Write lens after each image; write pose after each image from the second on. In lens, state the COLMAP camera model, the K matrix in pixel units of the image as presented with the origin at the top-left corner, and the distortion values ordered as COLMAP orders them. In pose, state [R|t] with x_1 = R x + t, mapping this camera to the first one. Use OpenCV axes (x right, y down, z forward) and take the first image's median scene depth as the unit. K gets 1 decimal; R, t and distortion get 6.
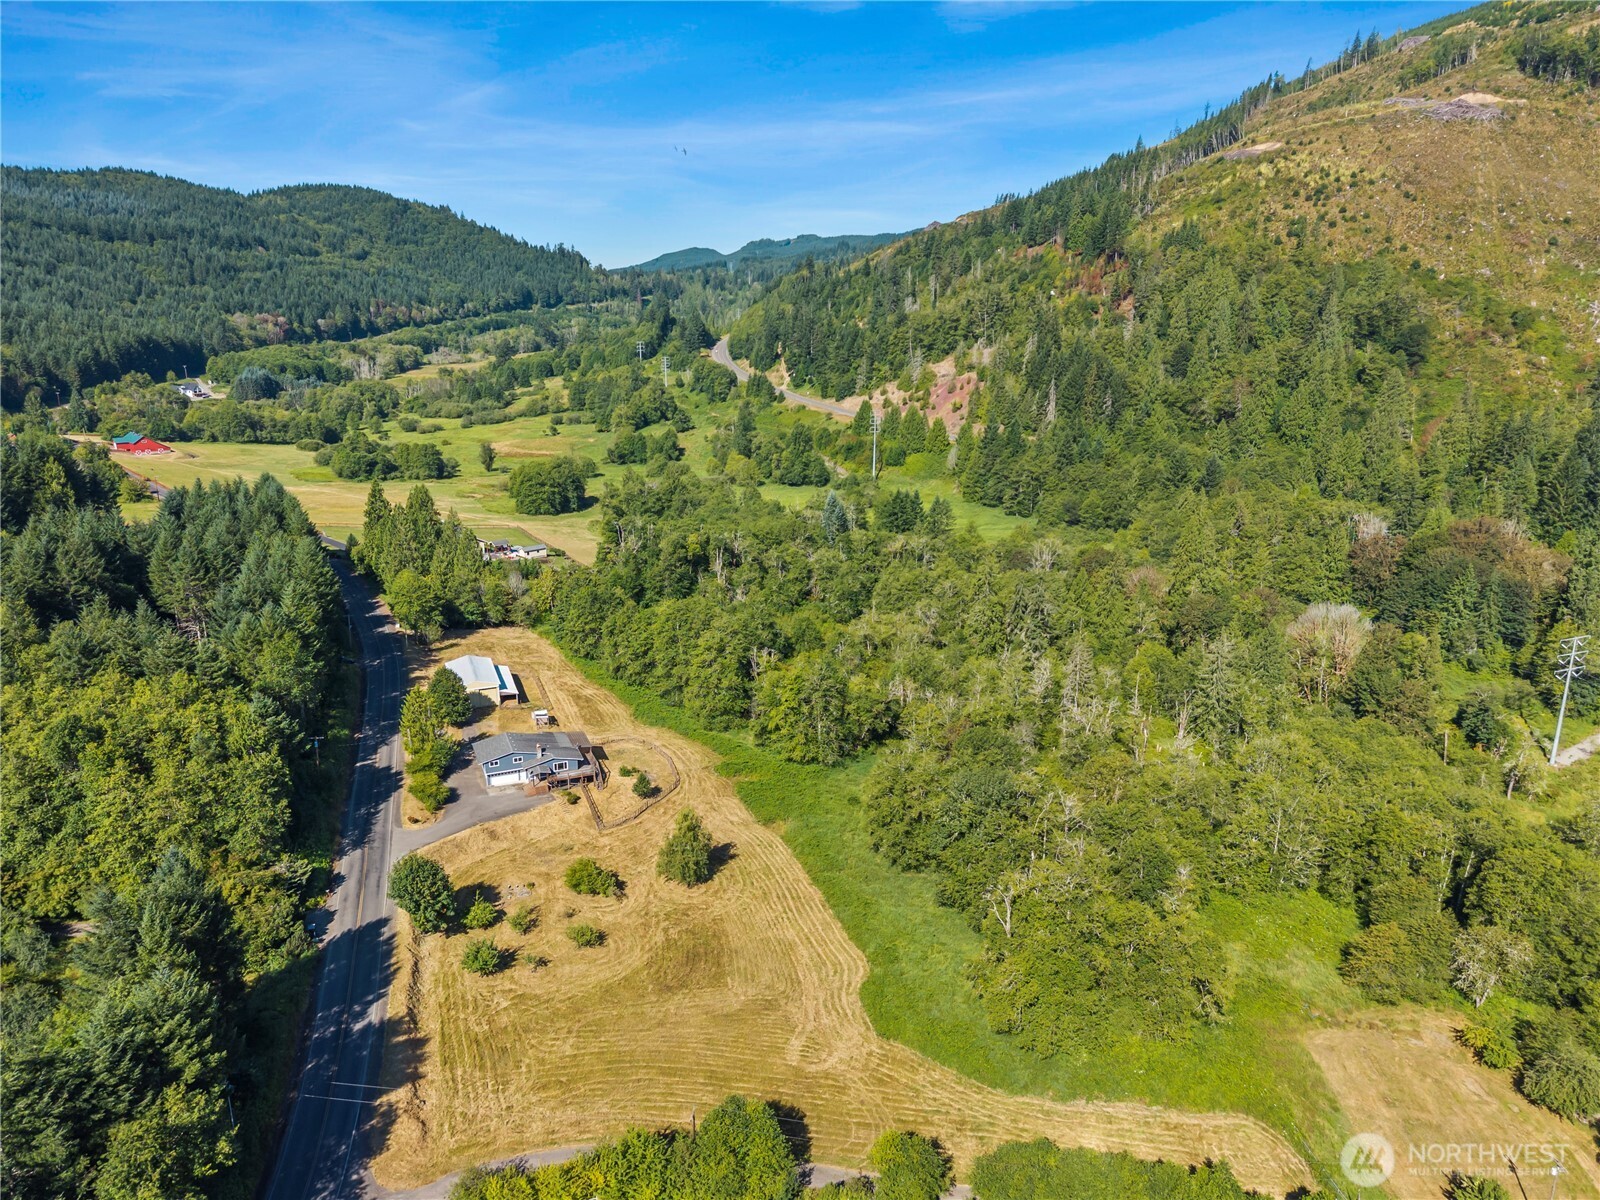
lens RADIAL K [[1088.3, 0, 807.8], [0, 1088.3, 597.3], [0, 0, 1]] dist [0.034727, -0.034672]
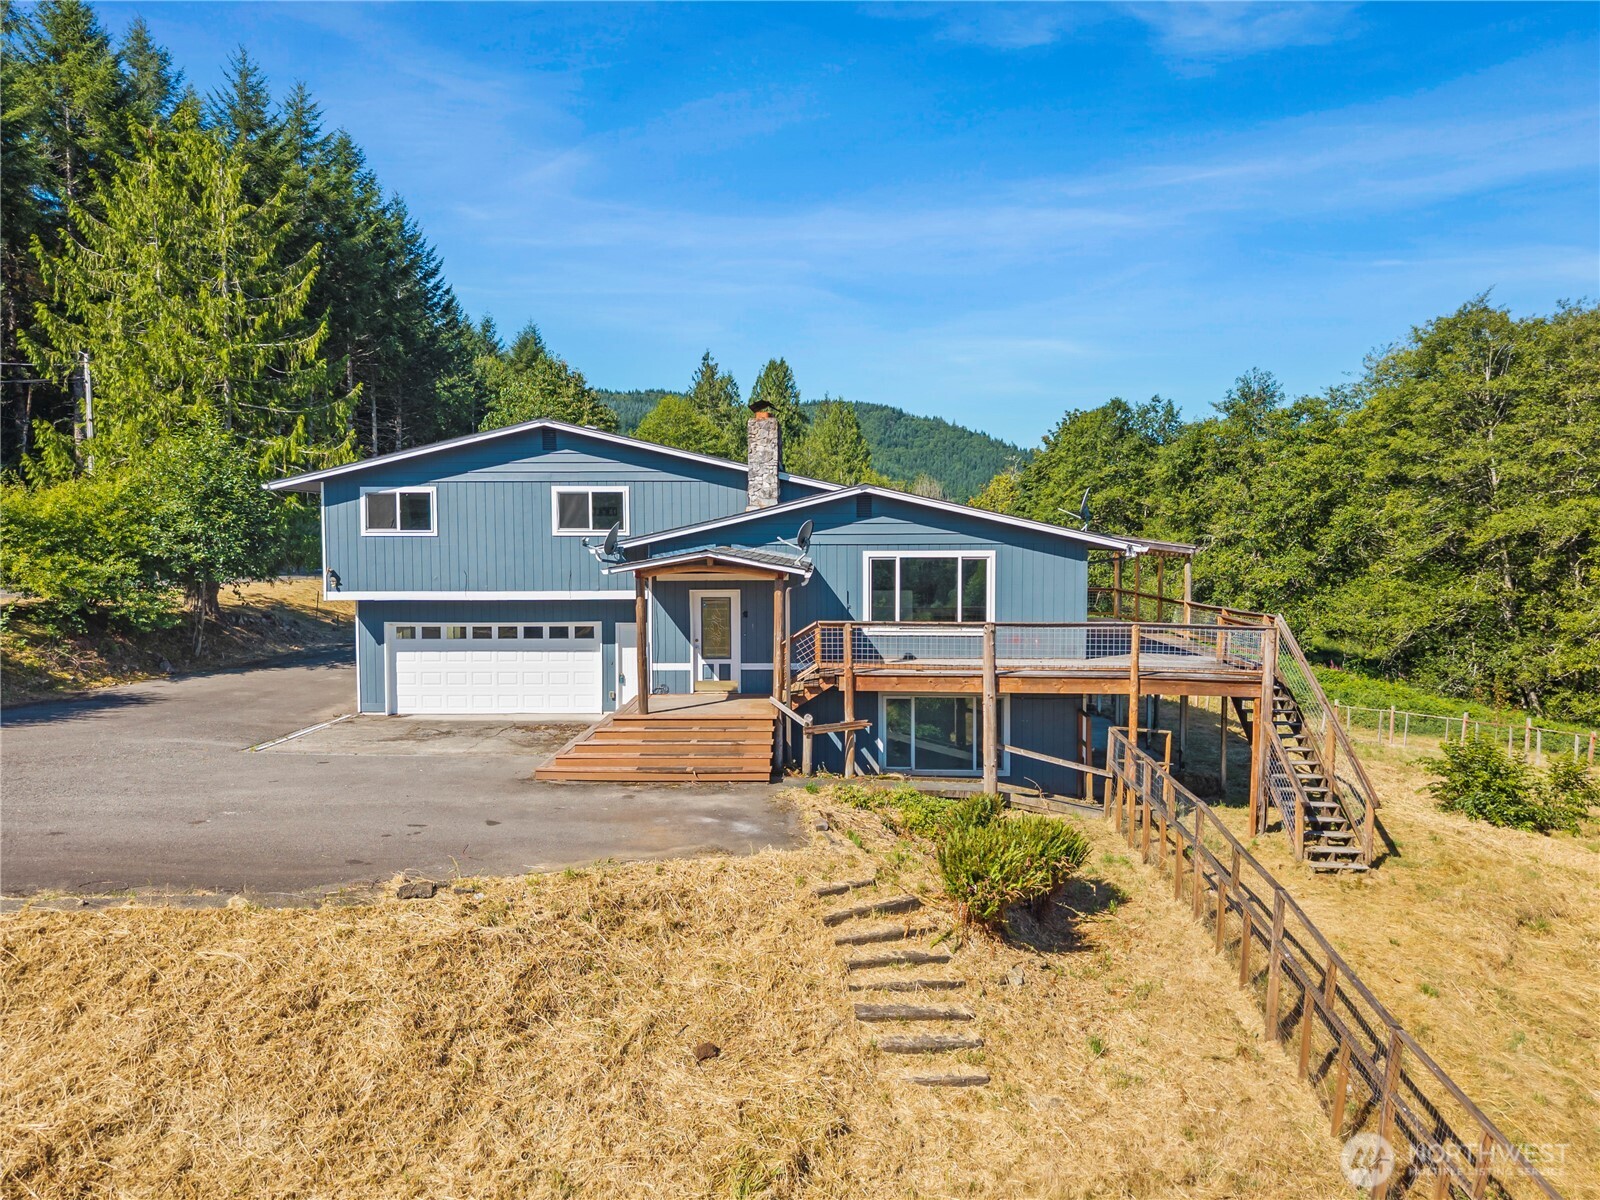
lens RADIAL K [[1097.3, 0, 804.7], [0, 1097.3, 598.4], [0, 0, 1]] dist [0.035244, -0.036273]
pose [[0.908968, 0.015694, -0.416570, -0.060253], [-0.107409, 0.974368, -0.197662, 0.055789], [0.402790, 0.224411, 0.887355, 0.281273]]
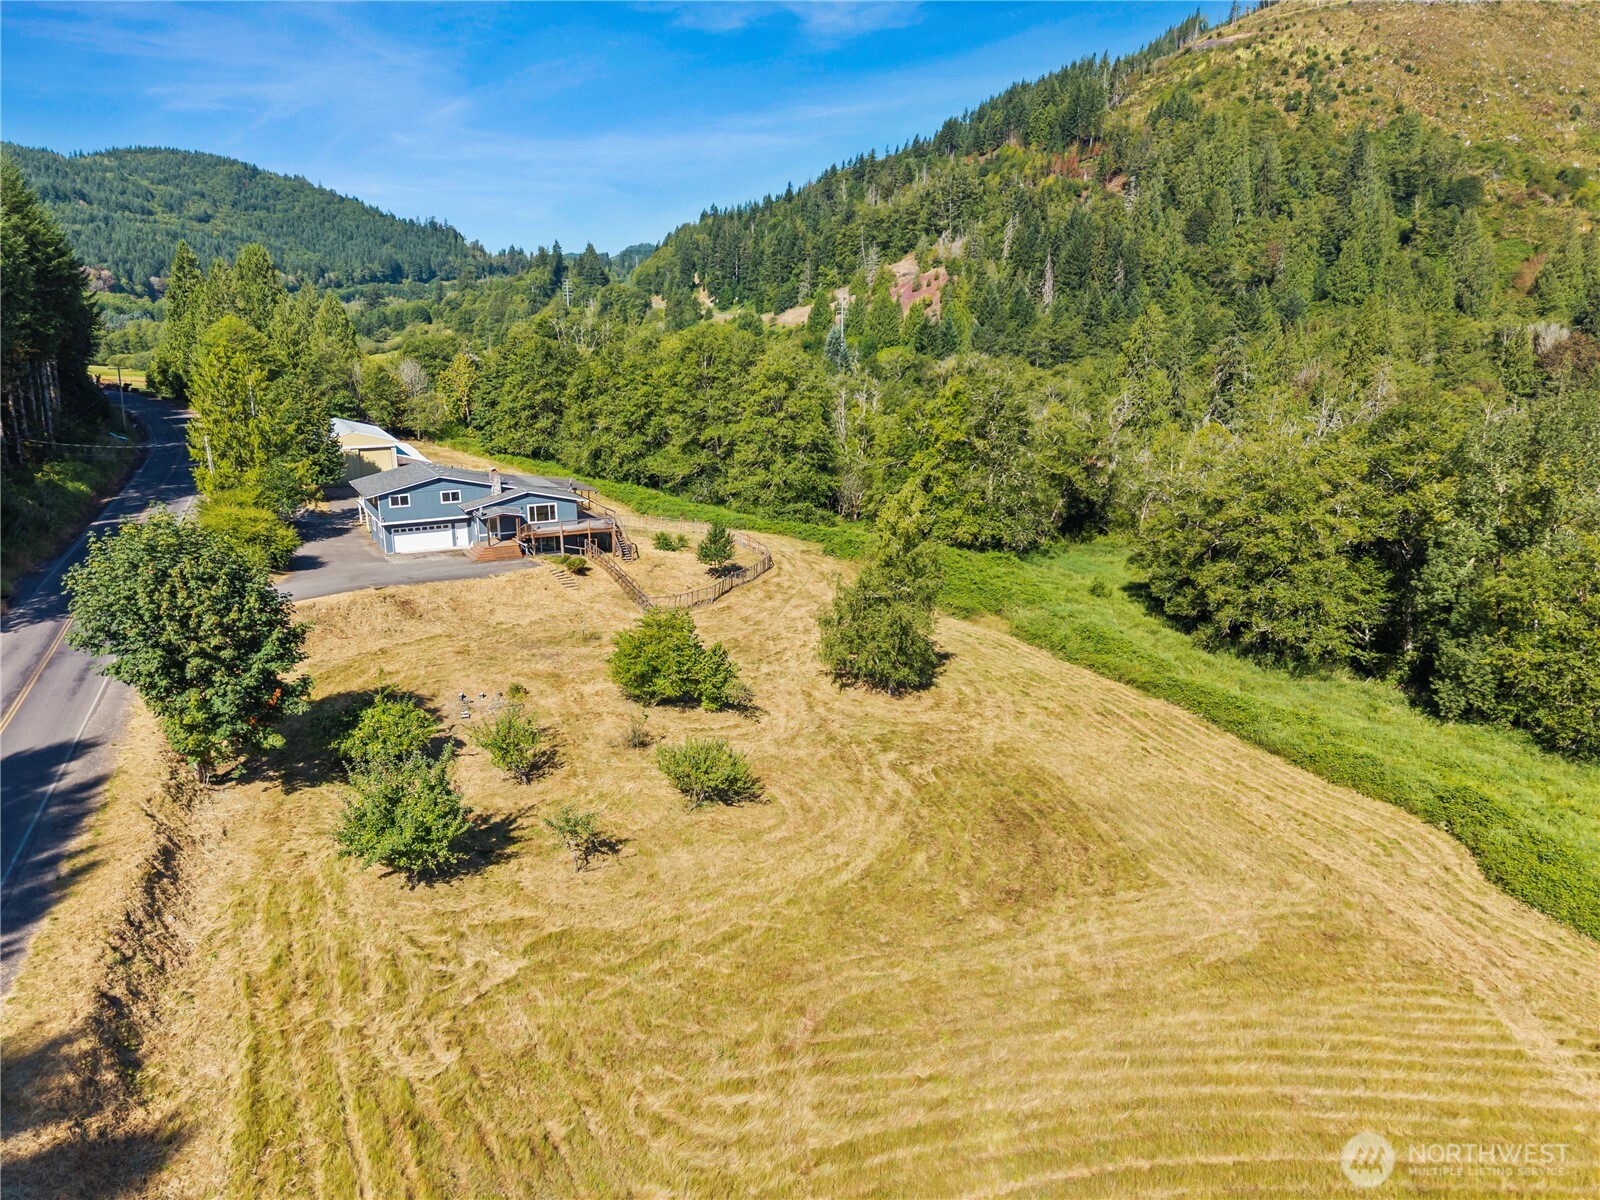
lens RADIAL K [[1088.3, 0, 807.8], [0, 1088.3, 597.3], [0, 0, 1]] dist [0.034727, -0.034672]
pose [[0.994086, -0.029948, 0.104381, -0.050570], [0.031613, 0.999397, -0.014331, 0.063414], [-0.103889, 0.017546, 0.994434, 0.160010]]
